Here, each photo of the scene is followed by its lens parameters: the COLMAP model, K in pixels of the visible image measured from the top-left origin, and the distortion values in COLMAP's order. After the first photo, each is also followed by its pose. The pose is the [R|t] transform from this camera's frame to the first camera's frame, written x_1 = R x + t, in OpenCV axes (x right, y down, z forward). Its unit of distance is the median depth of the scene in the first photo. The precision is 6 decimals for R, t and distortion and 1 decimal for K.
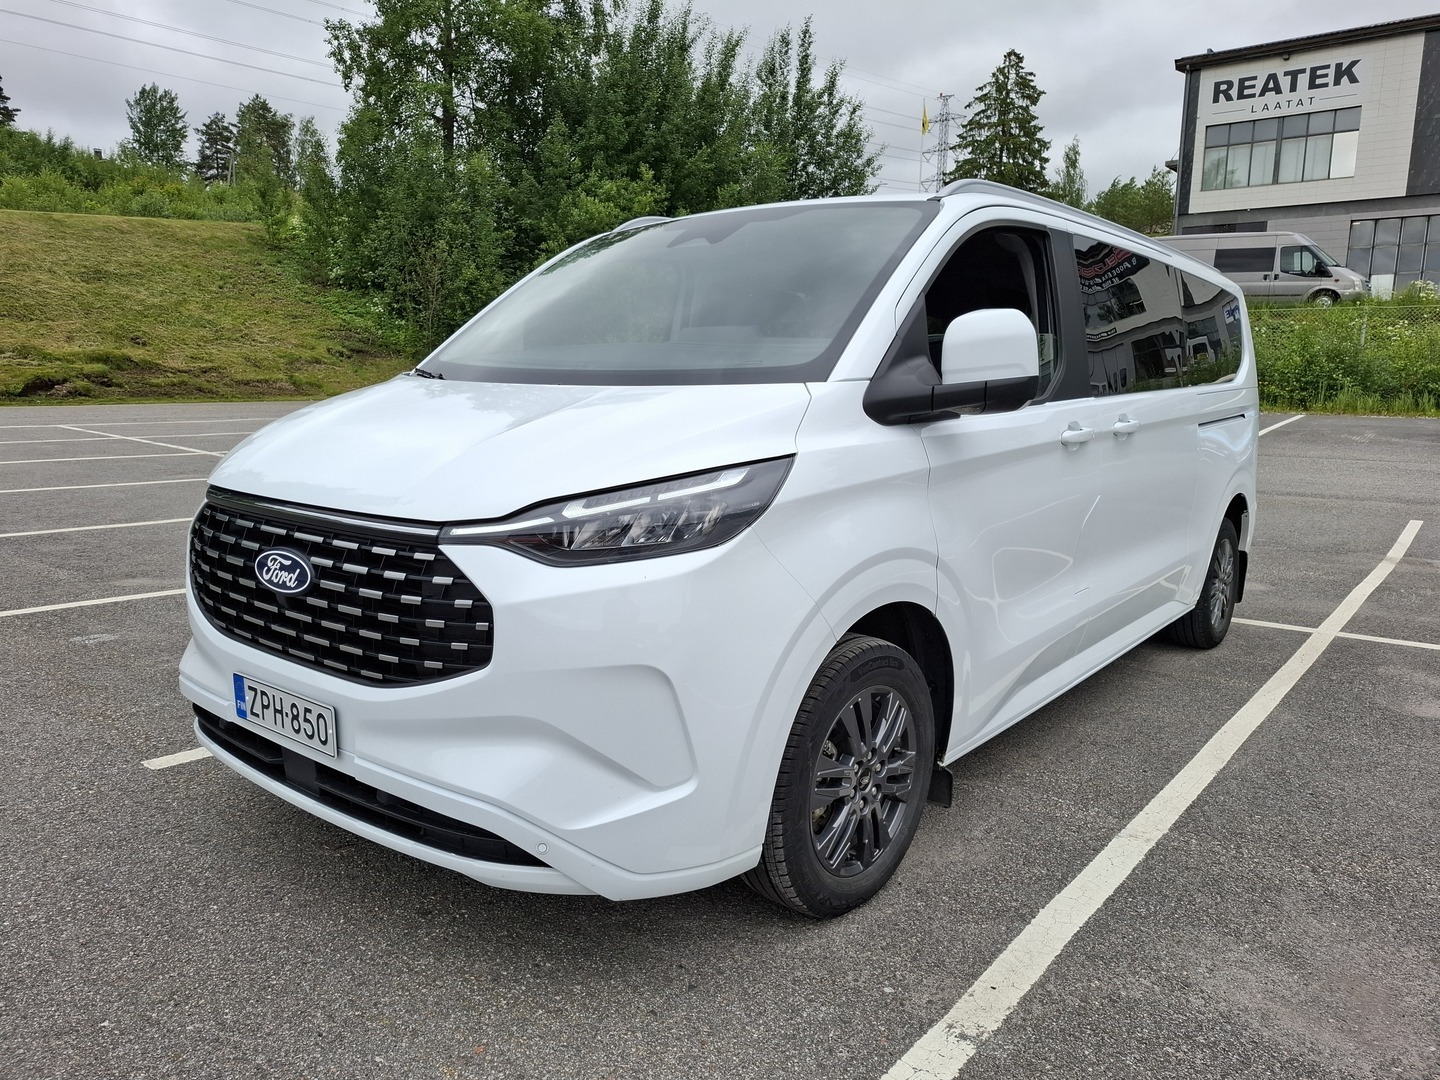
lens RADIAL K [[1034.0, 0, 721.6], [0, 1034.0, 543.7], [0, 0, 1]] dist [-0.008232, -0.021640]
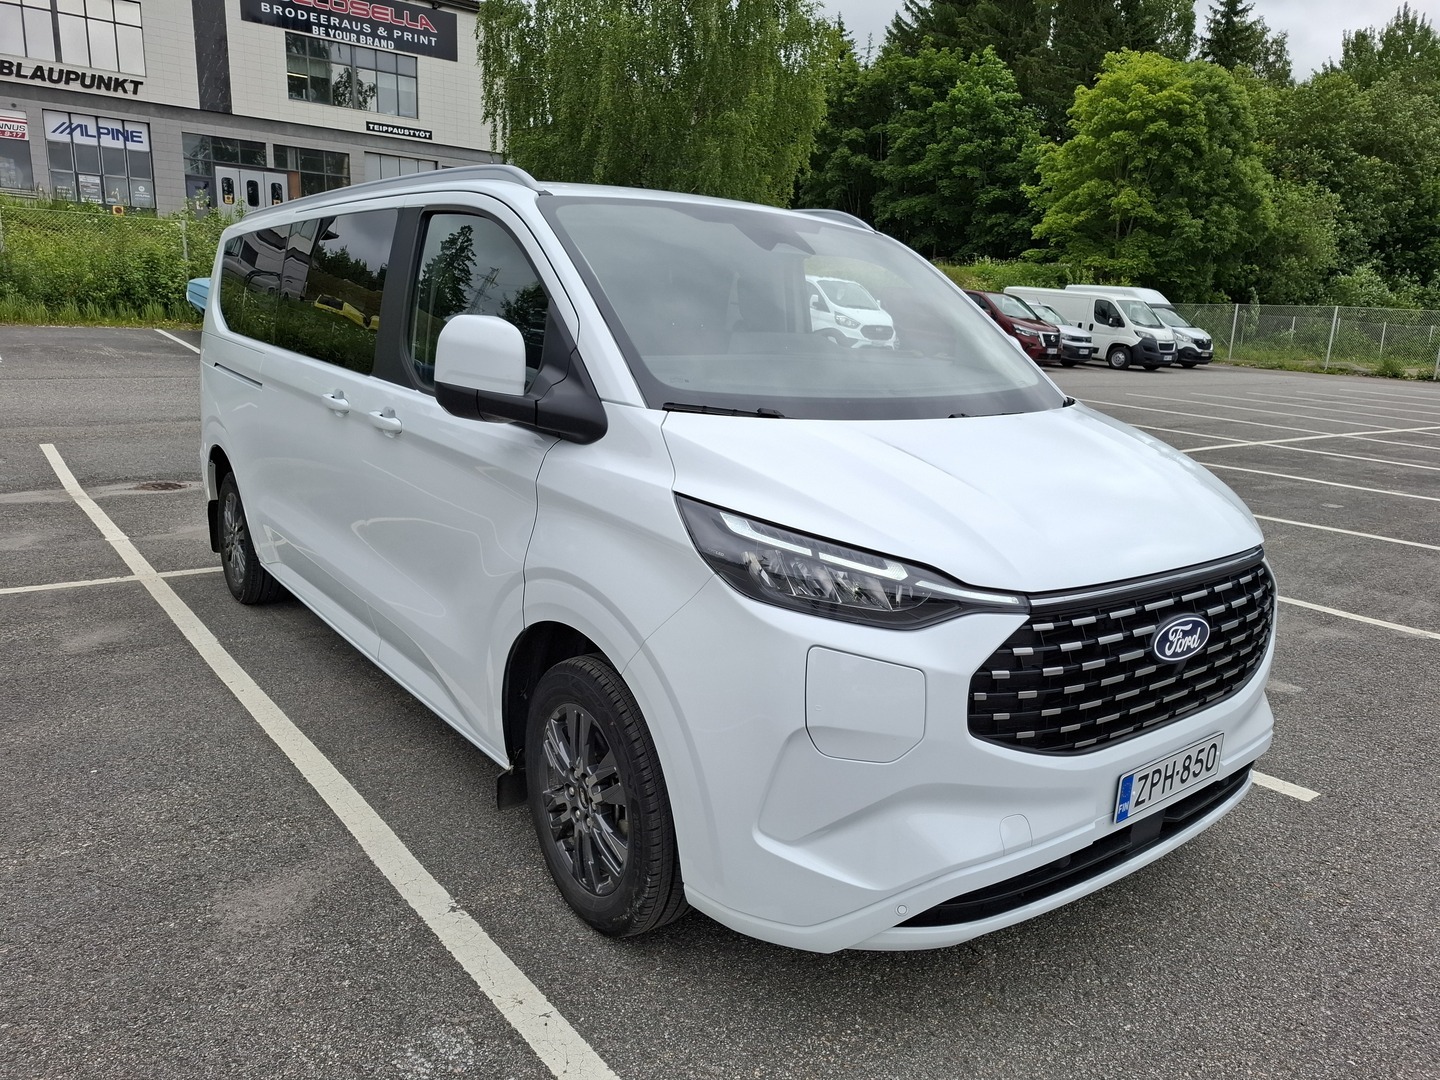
lens RADIAL K [[1034.0, 0, 716.0], [0, 1034.0, 539.6], [0, 0, 1]] dist [-0.008232, -0.021640]
pose [[0.224301, -0.209794, 0.951670, -1.436839], [0.108977, 0.975827, 0.189435, -0.300878], [-0.968408, 0.061220, 0.241742, 1.172536]]
